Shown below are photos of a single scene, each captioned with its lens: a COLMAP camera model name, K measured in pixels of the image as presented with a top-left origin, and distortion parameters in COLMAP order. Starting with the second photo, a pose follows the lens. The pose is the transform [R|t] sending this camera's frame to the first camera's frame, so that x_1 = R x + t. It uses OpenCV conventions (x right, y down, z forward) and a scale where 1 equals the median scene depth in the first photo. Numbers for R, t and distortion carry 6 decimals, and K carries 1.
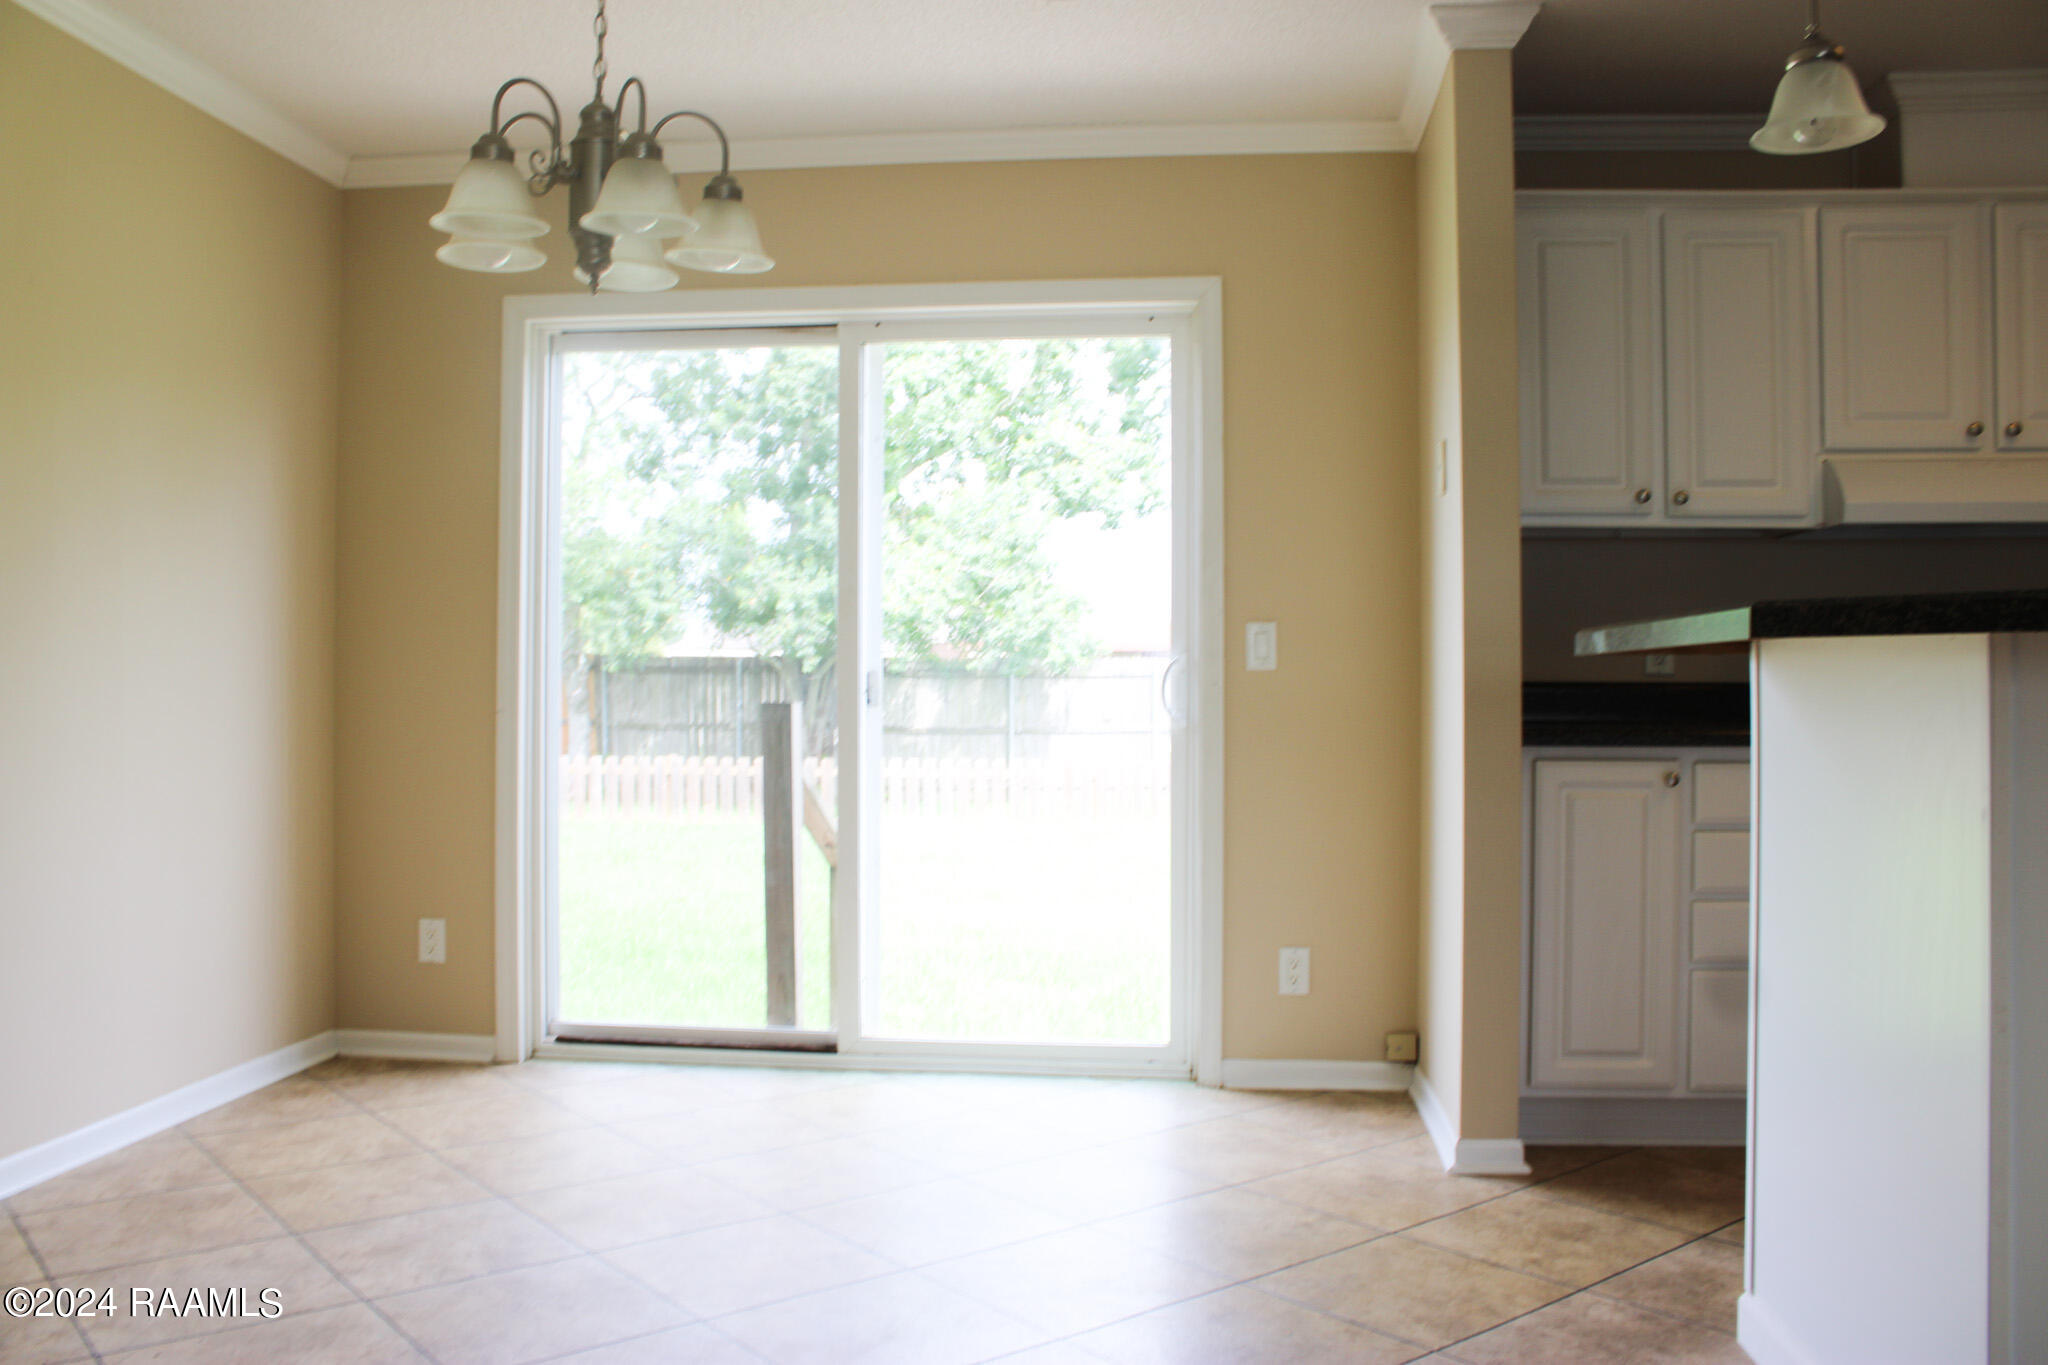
lens RADIAL K [[1727.7, 0, 1024.0], [0, 1727.7, 682.5], [0, 0, 1]] dist [-0.164619, 0.157053]
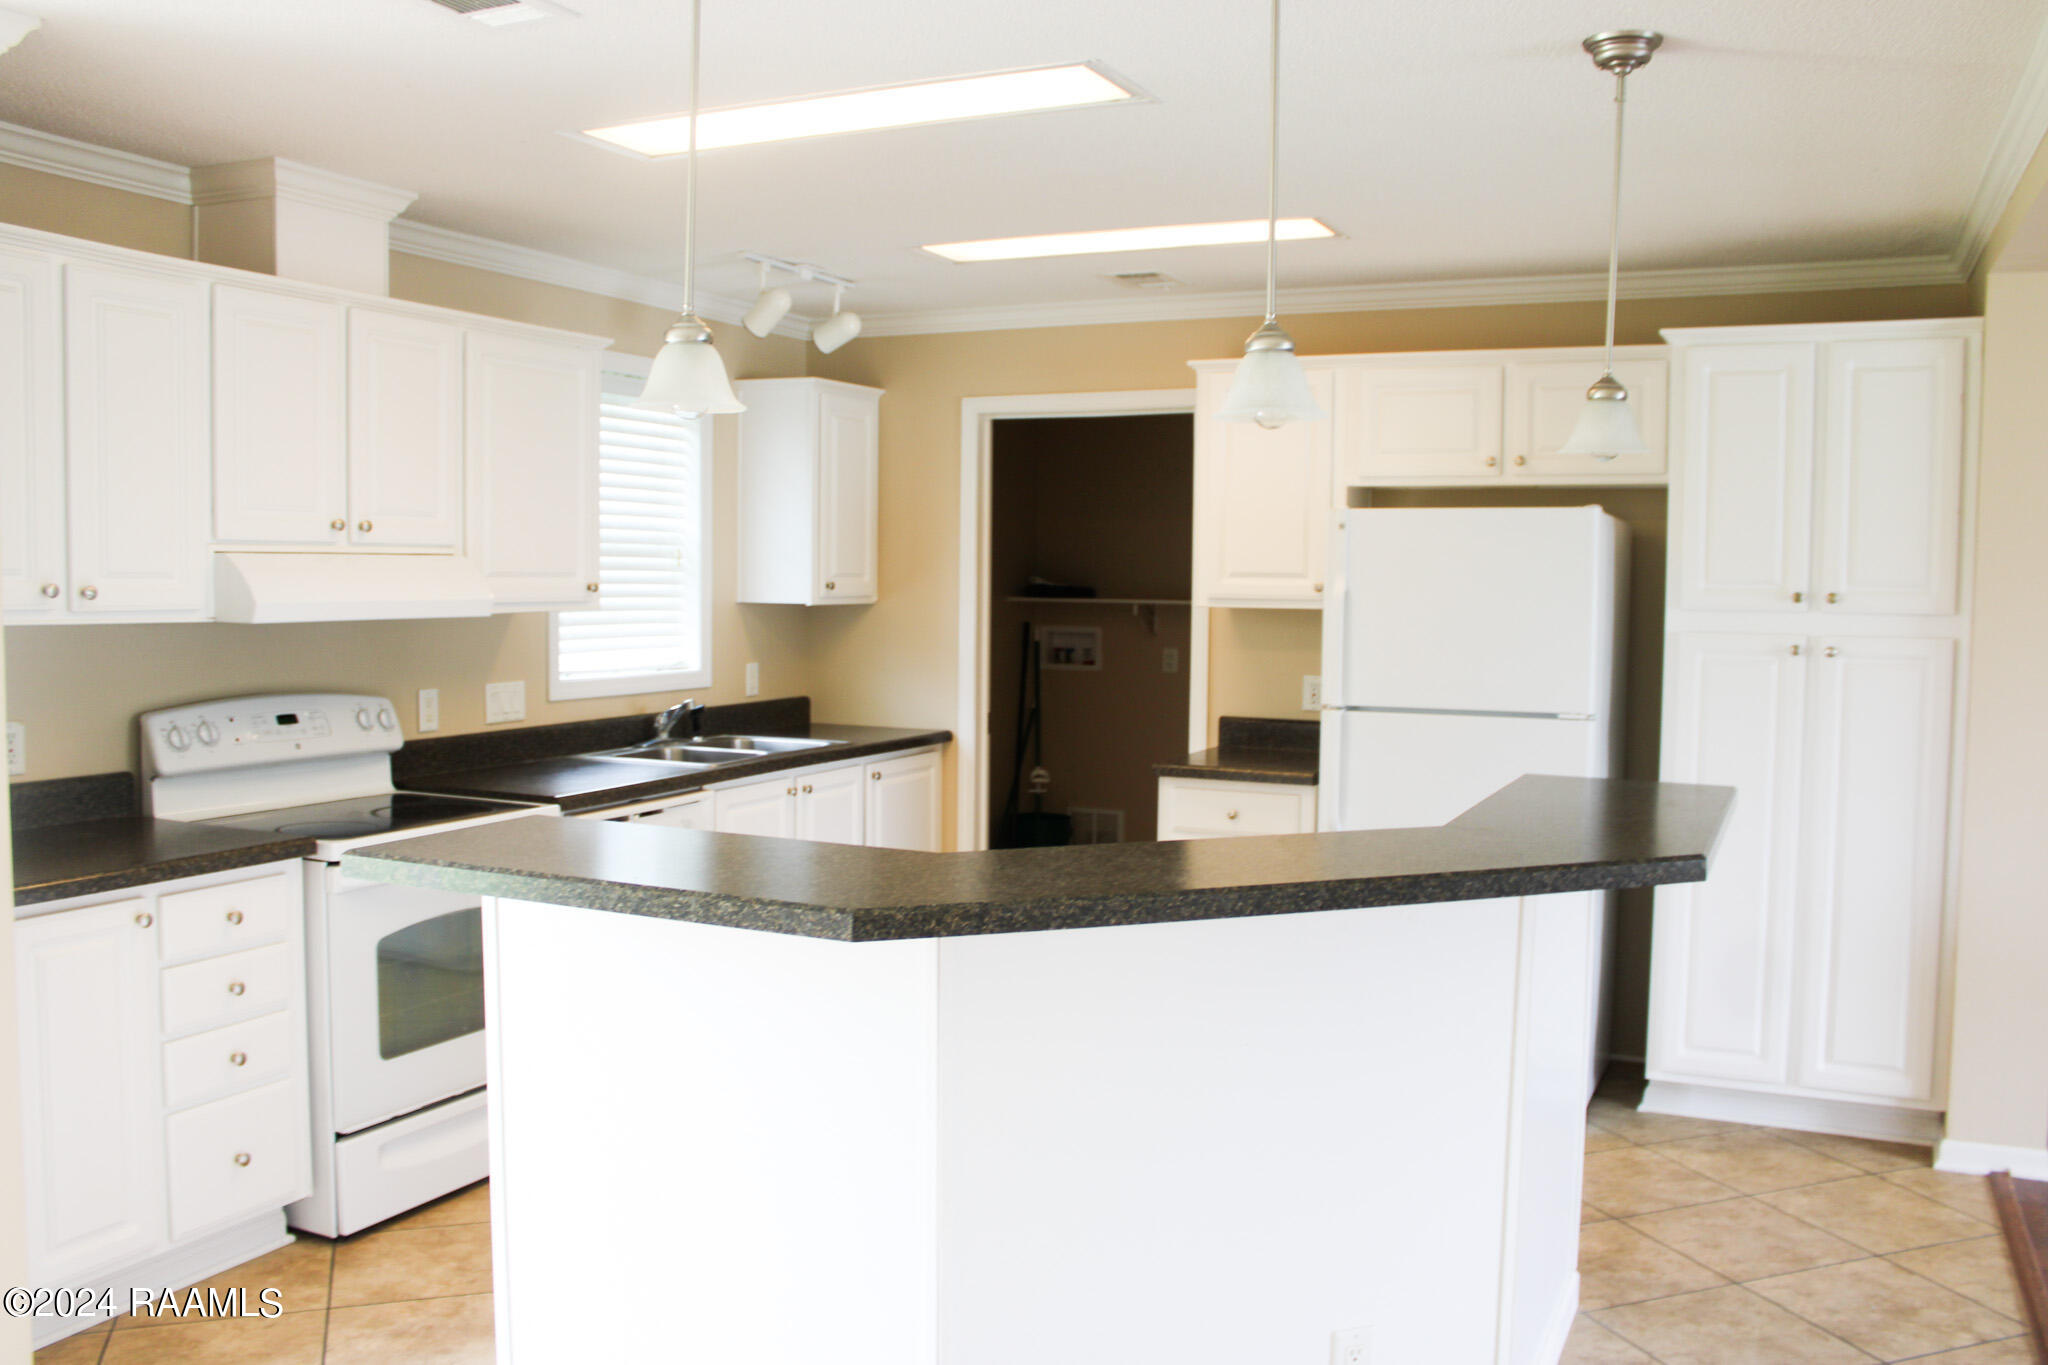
lens RADIAL K [[1759.8, 0, 1024.0], [0, 1759.8, 682.5], [0, 0, 1]] dist [-0.177635, 0.161345]
pose [[0.333991, -0.057209, 0.940838, -0.289768], [-0.016762, 0.997638, 0.066613, -0.129185], [-0.942427, -0.038019, 0.332243, 0.231431]]
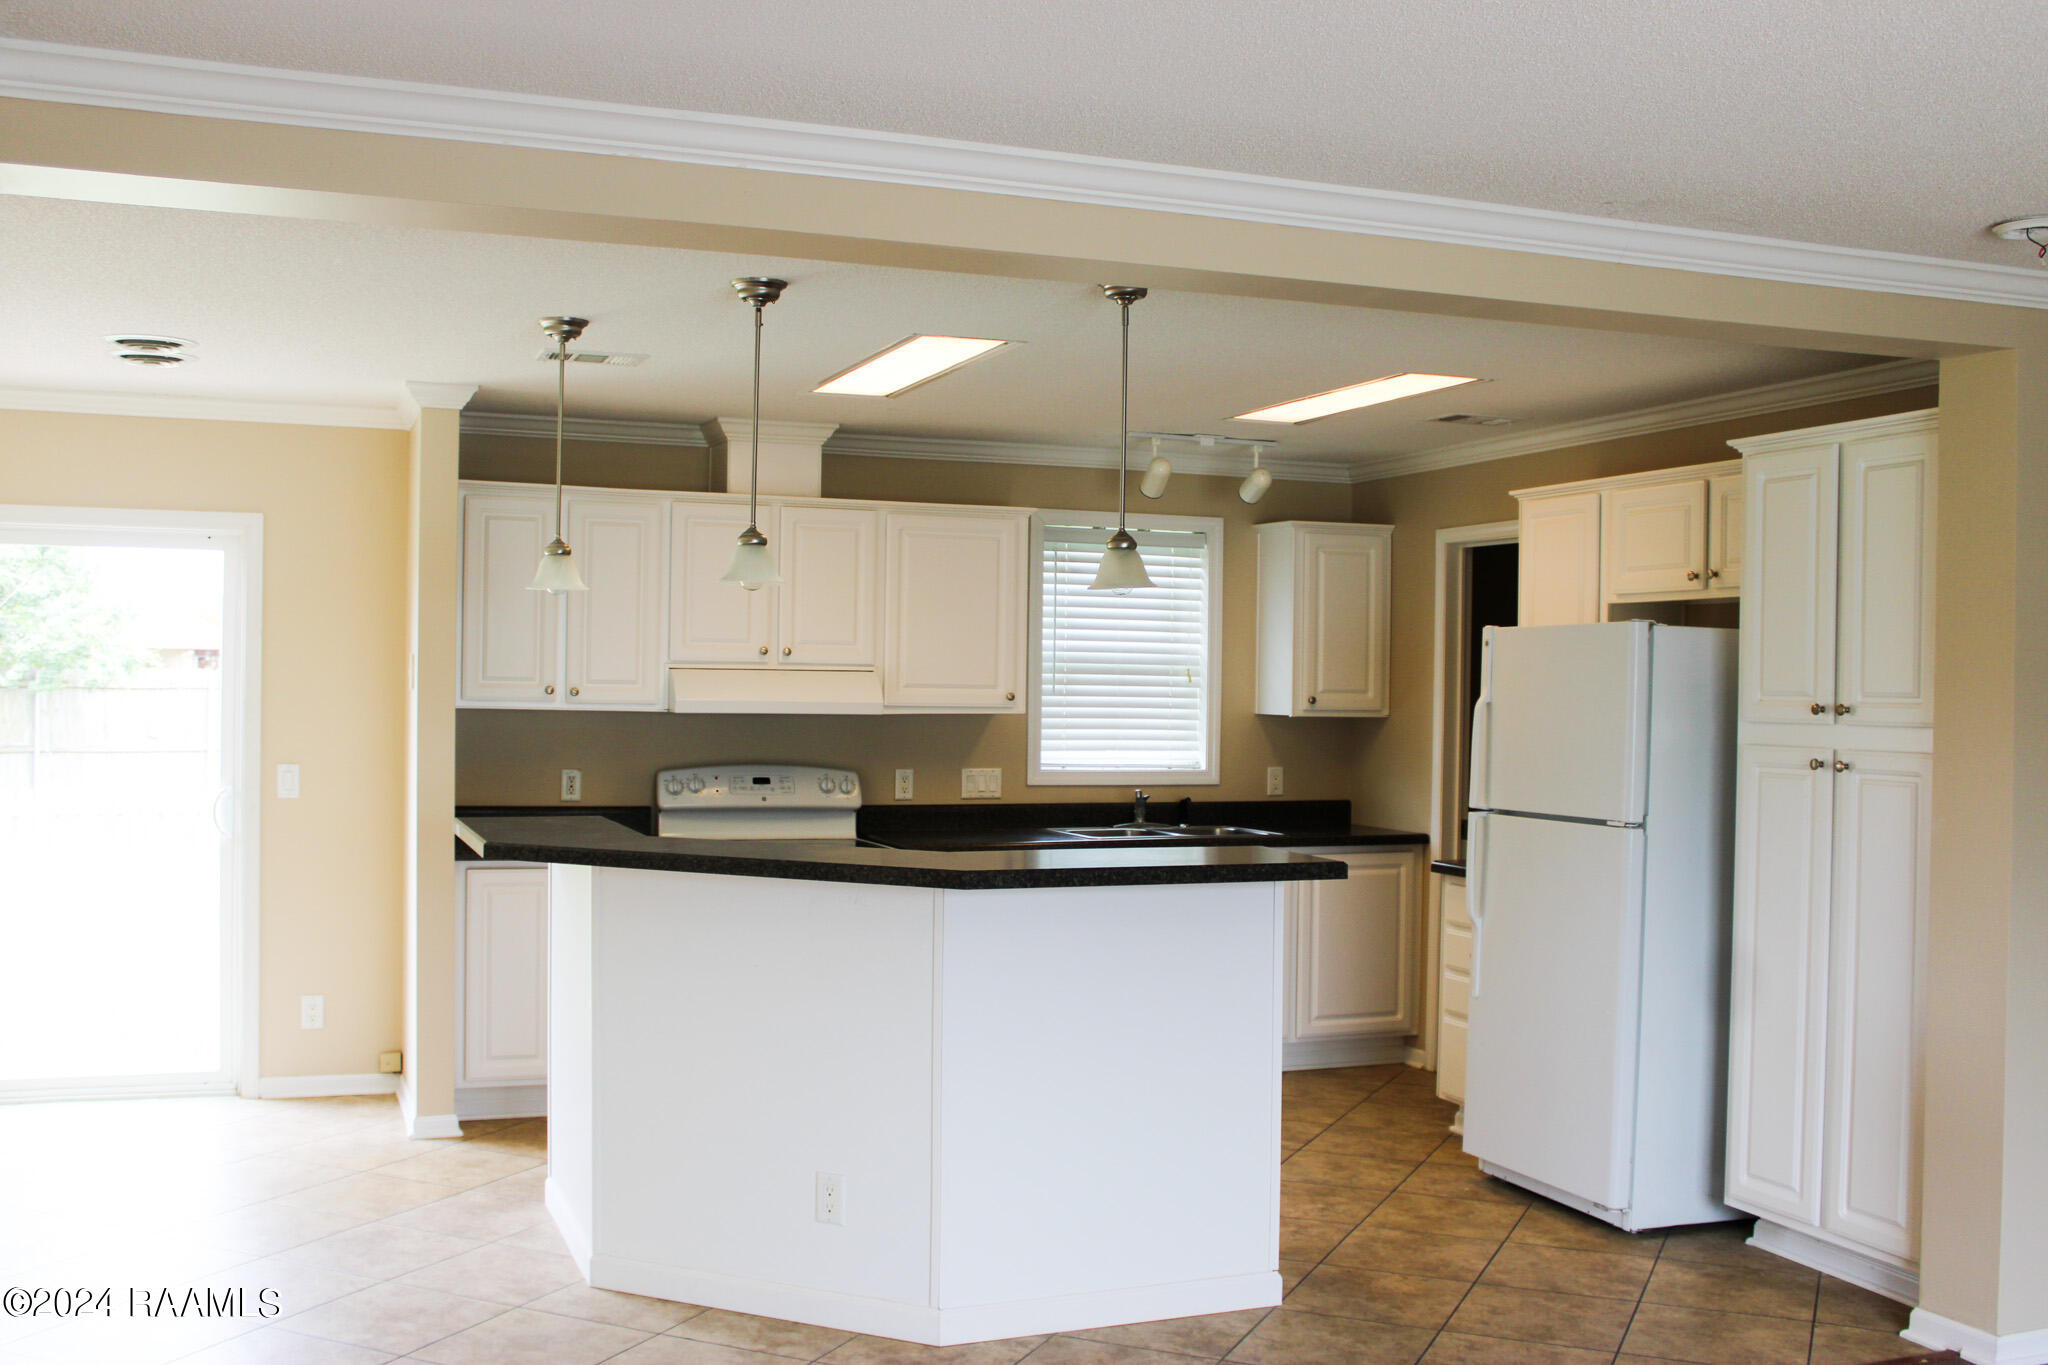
lens RADIAL K [[2054.2, 0, 1024.0], [0, 2054.2, 682.5], [0, 0, 1]] dist [-0.093611, 0.007911]
pose [[0.896322, 0.009704, 0.443298, -0.065141], [-0.014854, 0.999856, 0.008147, -0.138835], [-0.443155, -0.013887, 0.896337, -0.832675]]
